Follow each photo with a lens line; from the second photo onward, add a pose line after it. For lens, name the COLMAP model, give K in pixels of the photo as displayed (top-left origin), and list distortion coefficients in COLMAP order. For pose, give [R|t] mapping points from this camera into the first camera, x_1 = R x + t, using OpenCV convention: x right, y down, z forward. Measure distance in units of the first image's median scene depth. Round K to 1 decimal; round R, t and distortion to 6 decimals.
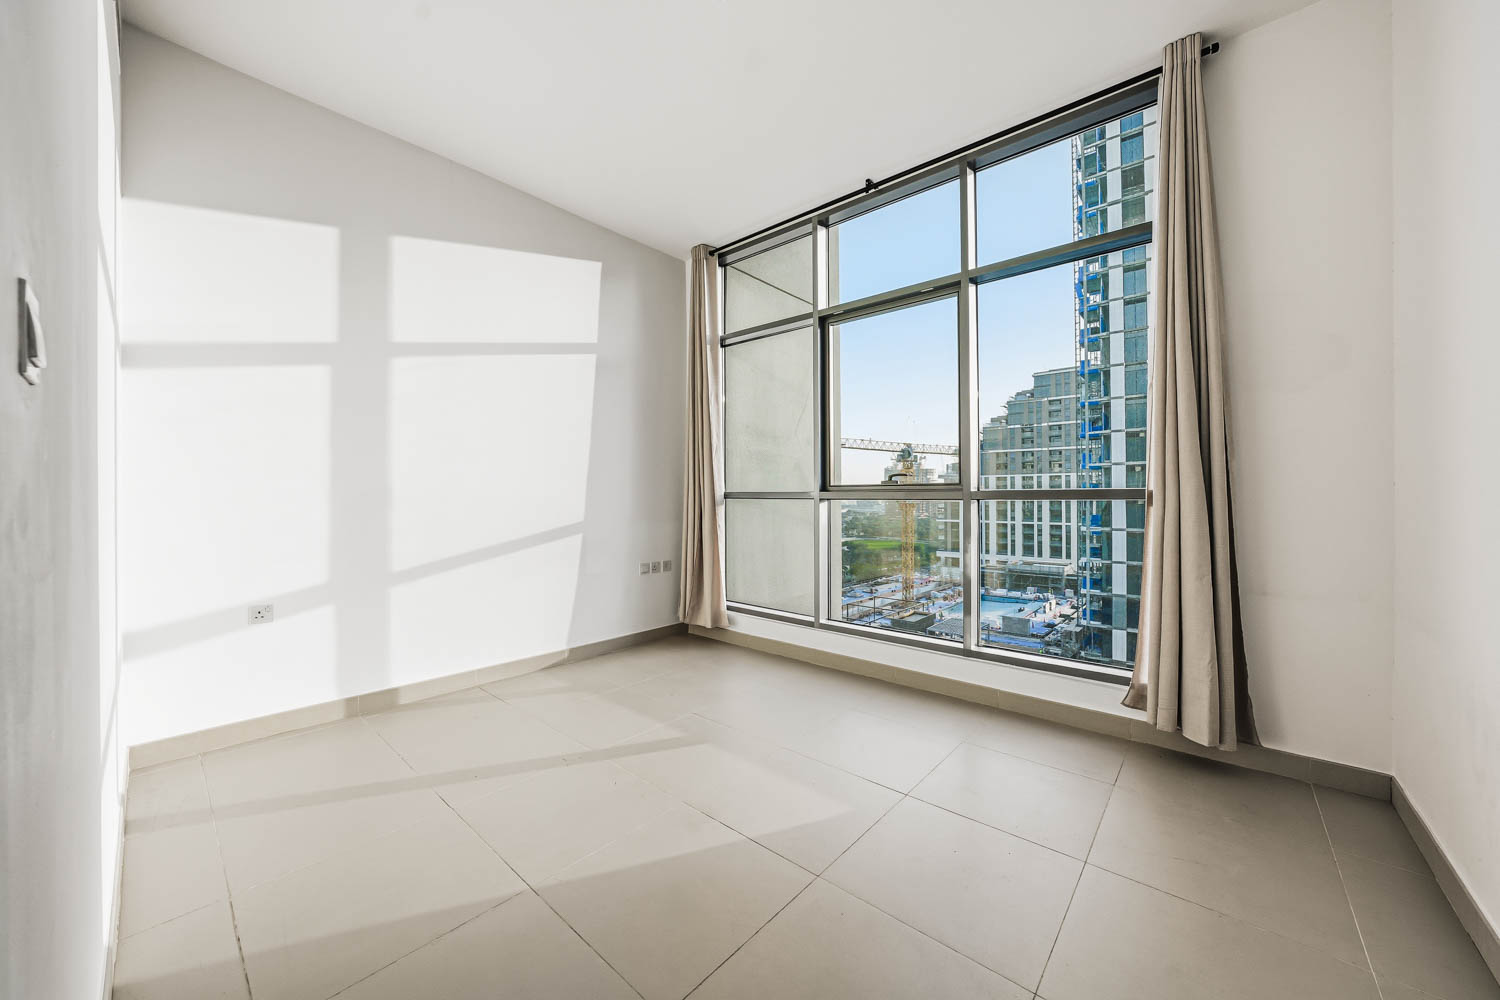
lens RADIAL K [[578.2, 0, 756.4], [0, 578.2, 501.2], [0, 0, 1]] dist [-0.017388, 0.001594]
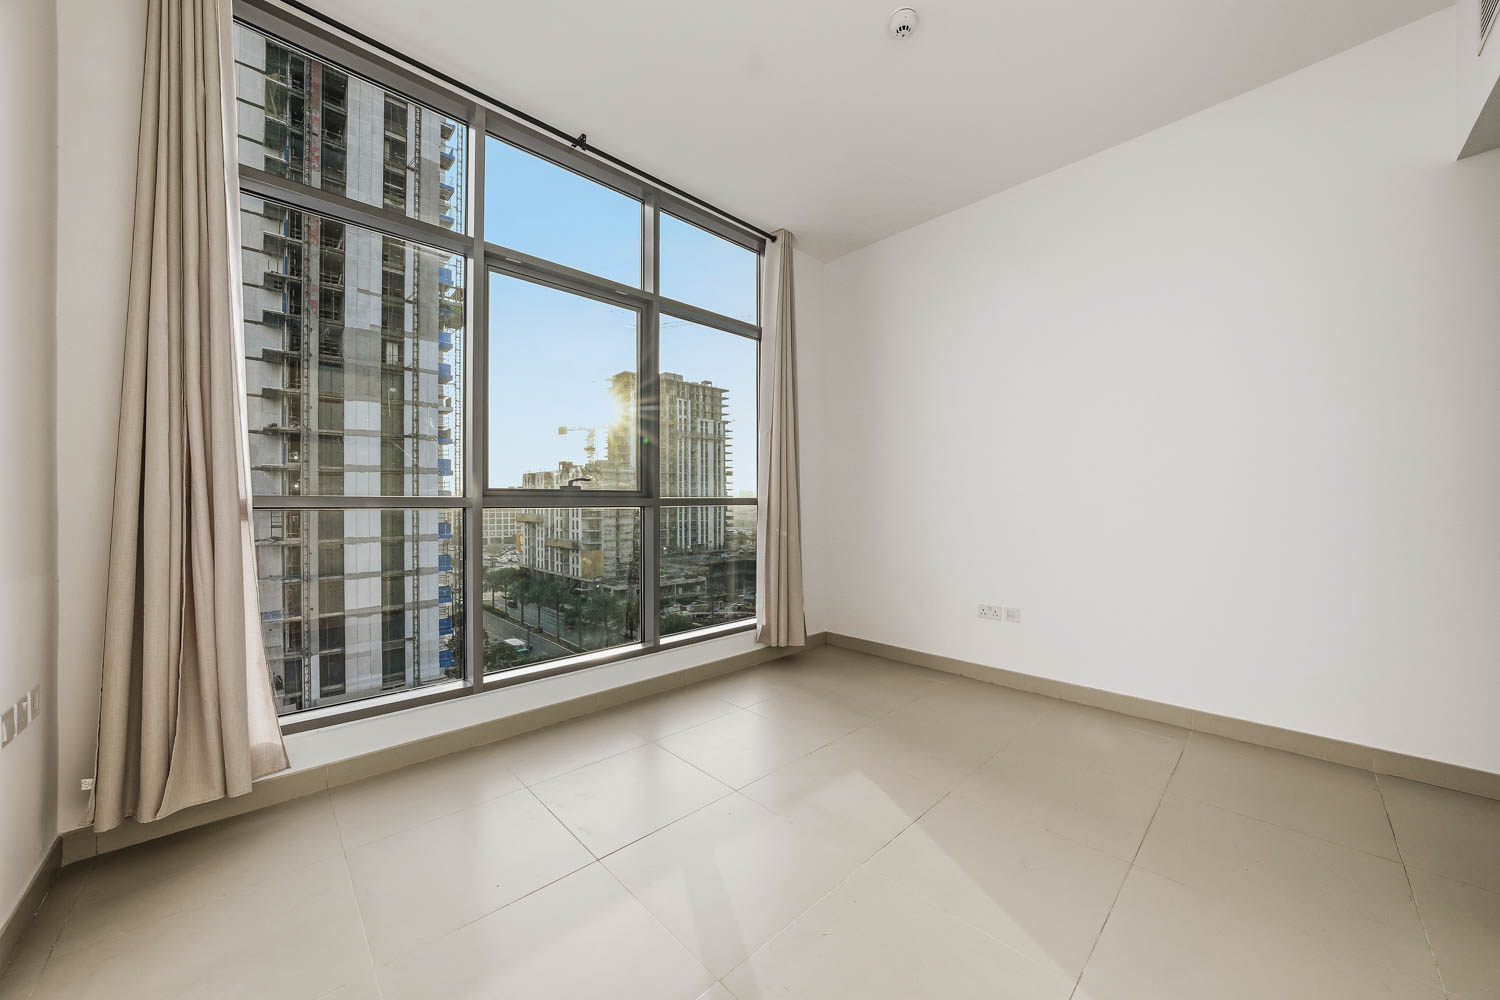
lens RADIAL K [[541.8, 0, 751.2], [0, 541.8, 509.1], [0, 0, 1]] dist [-0.006035, 0.001716]
pose [[0.070031, -0.008163, 0.997511, -0.635747], [0.010962, 0.999912, 0.007413, -0.002958], [-0.997485, 0.010416, 0.070115, 0.743068]]
